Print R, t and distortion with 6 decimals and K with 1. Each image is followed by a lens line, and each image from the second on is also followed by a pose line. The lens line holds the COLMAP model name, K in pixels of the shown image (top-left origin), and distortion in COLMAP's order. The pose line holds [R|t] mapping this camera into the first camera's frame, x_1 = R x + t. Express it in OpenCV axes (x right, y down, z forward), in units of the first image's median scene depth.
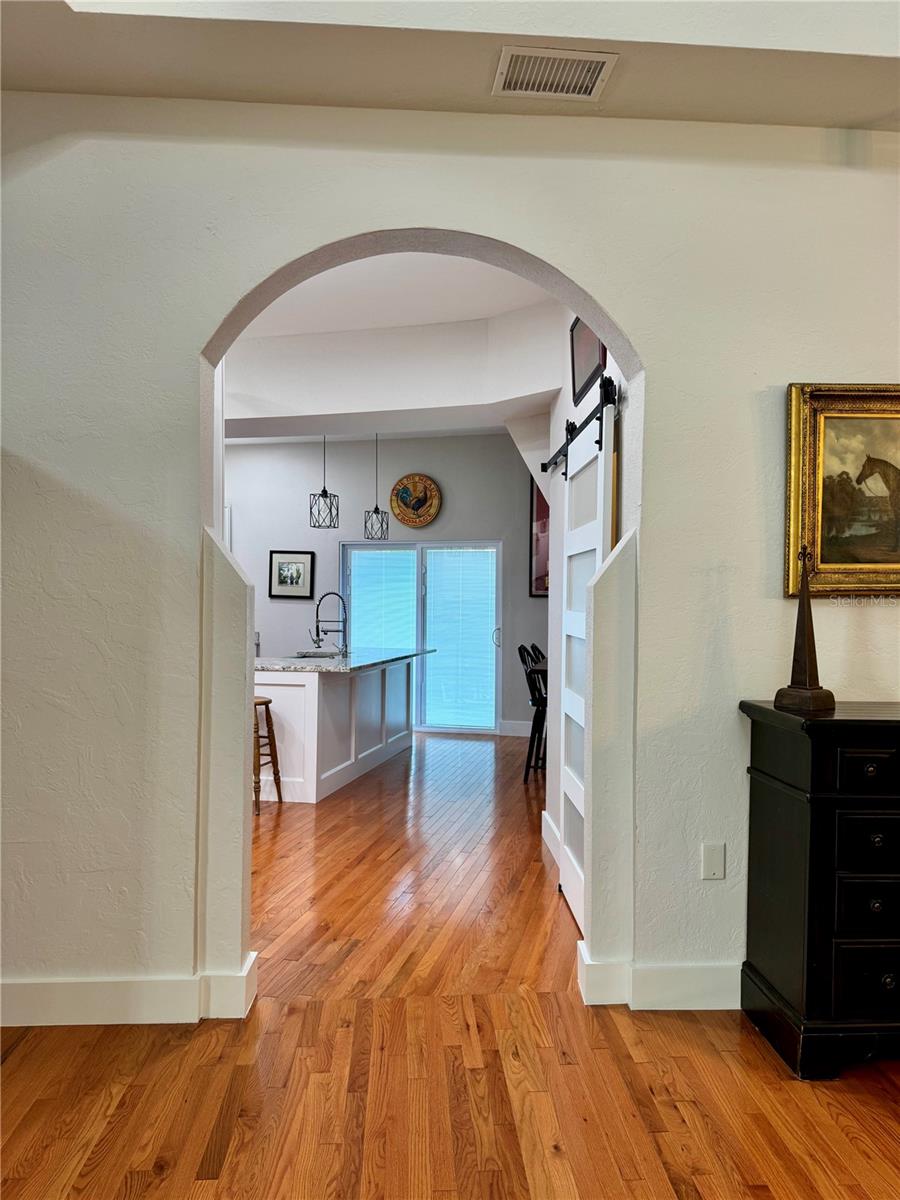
lens RADIAL K [[839.4, 0, 450.0], [0, 839.4, 600.0], [0, 0, 1]] dist [-0.000012, -0.000032]
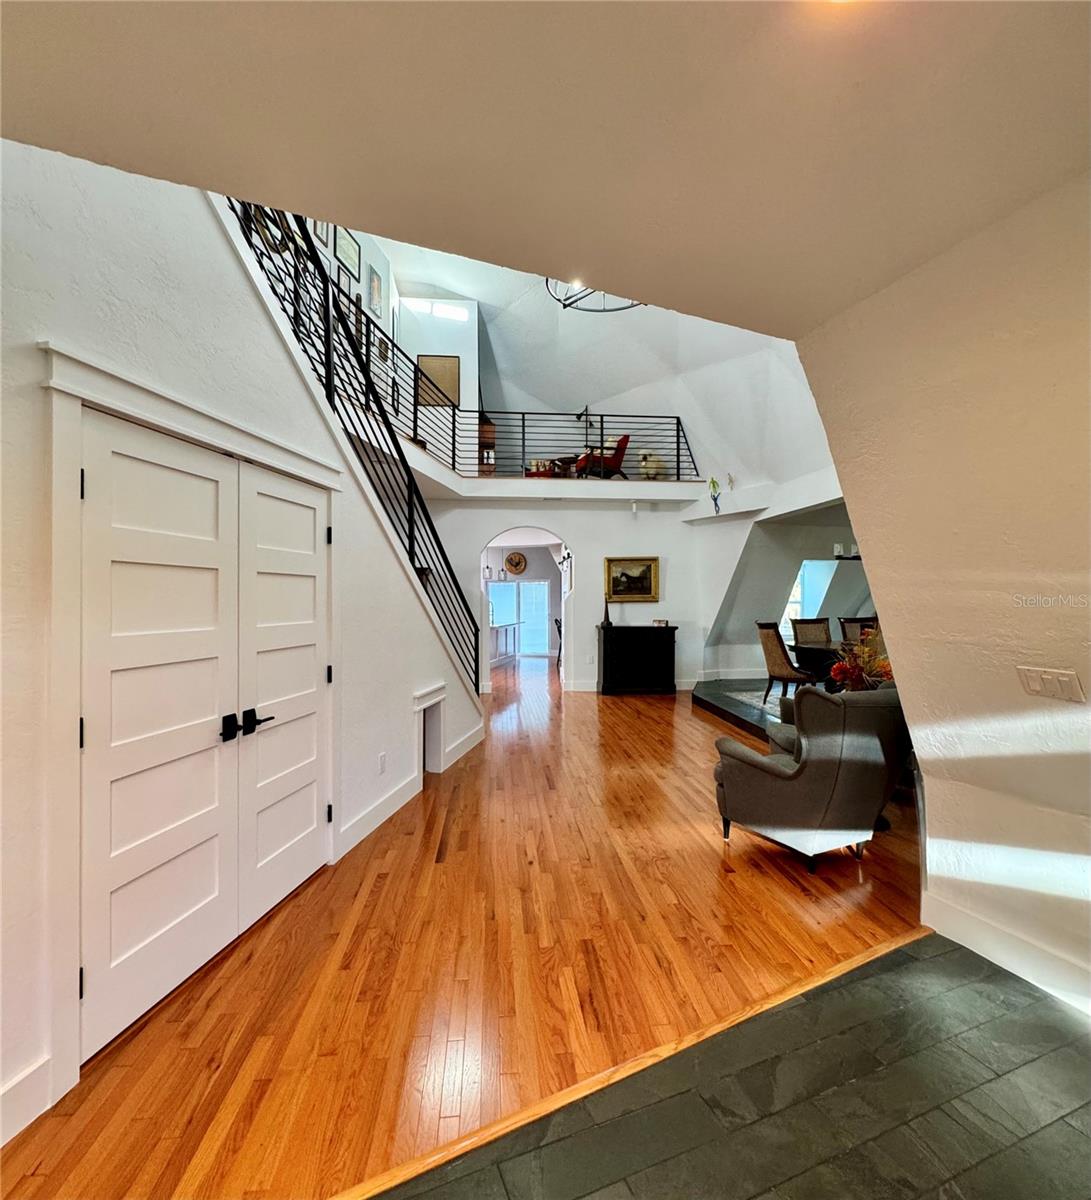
lens RADIAL K [[557.2, 0, 545.5], [0, 557.2, 600.0], [0, 0, 1]] dist [0.000017, -0.000075]
pose [[0.999242, -0.006997, 0.038290, -0.026754], [0.007062, 0.999974, -0.001571, -0.008308], [-0.038278, 0.001840, 0.999265, -1.133566]]
